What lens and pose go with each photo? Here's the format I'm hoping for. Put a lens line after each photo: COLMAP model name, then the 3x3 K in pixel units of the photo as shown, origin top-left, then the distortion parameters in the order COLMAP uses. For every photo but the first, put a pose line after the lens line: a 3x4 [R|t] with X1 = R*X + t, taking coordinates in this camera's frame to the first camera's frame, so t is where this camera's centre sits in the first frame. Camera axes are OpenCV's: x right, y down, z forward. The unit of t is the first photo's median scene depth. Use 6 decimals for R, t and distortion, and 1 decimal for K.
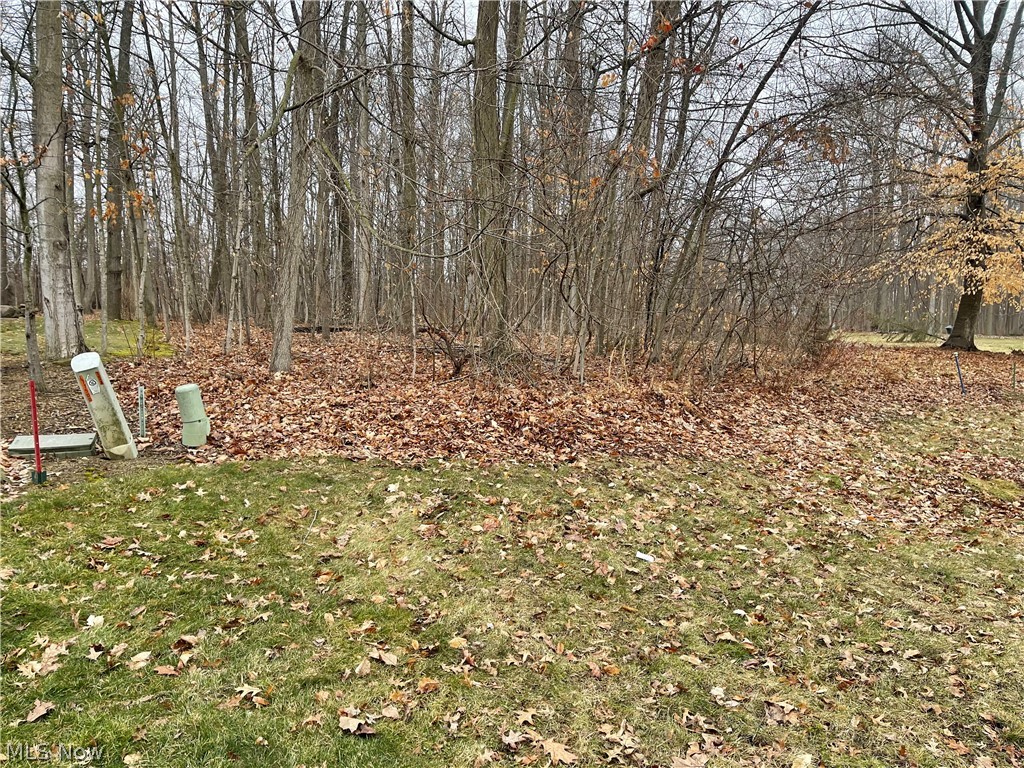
lens RADIAL K [[753.7, 0, 519.5], [0, 753.7, 387.9], [0, 0, 1]] dist [0.044898, -0.075263]
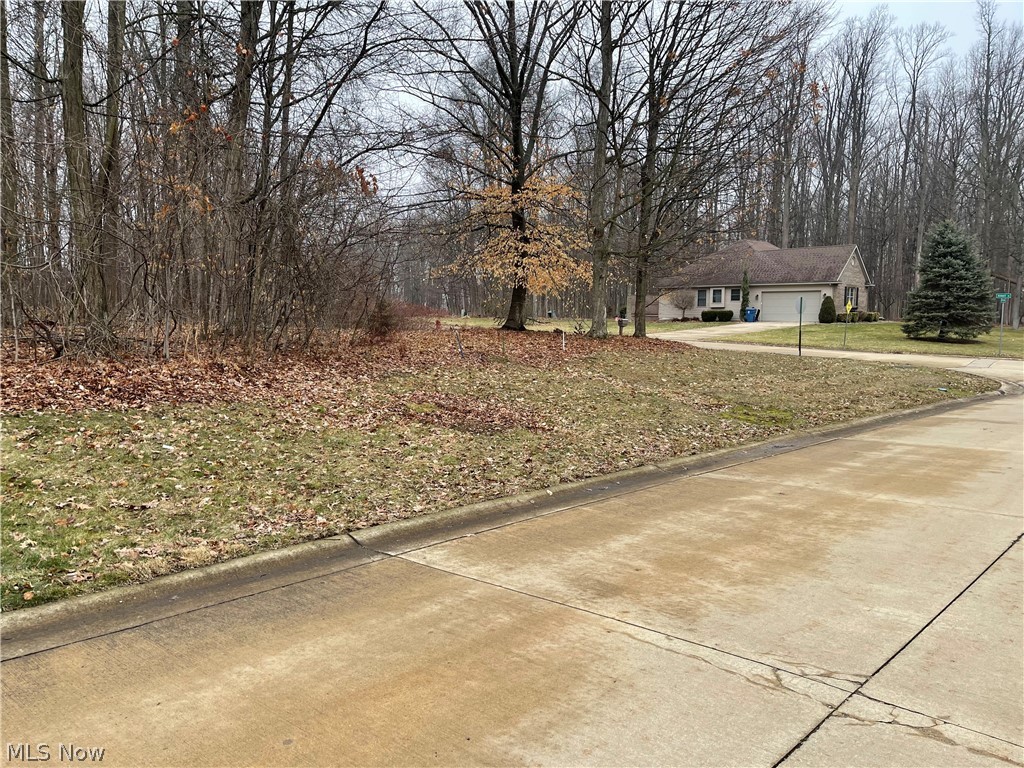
lens RADIAL K [[753.7, 0, 519.5], [0, 753.7, 387.9], [0, 0, 1]] dist [0.044898, -0.075263]
pose [[0.907867, -0.055537, 0.415563, 0.119981], [0.048960, 0.998450, 0.026476, 0.051680], [-0.416389, -0.003691, 0.909179, -0.620898]]
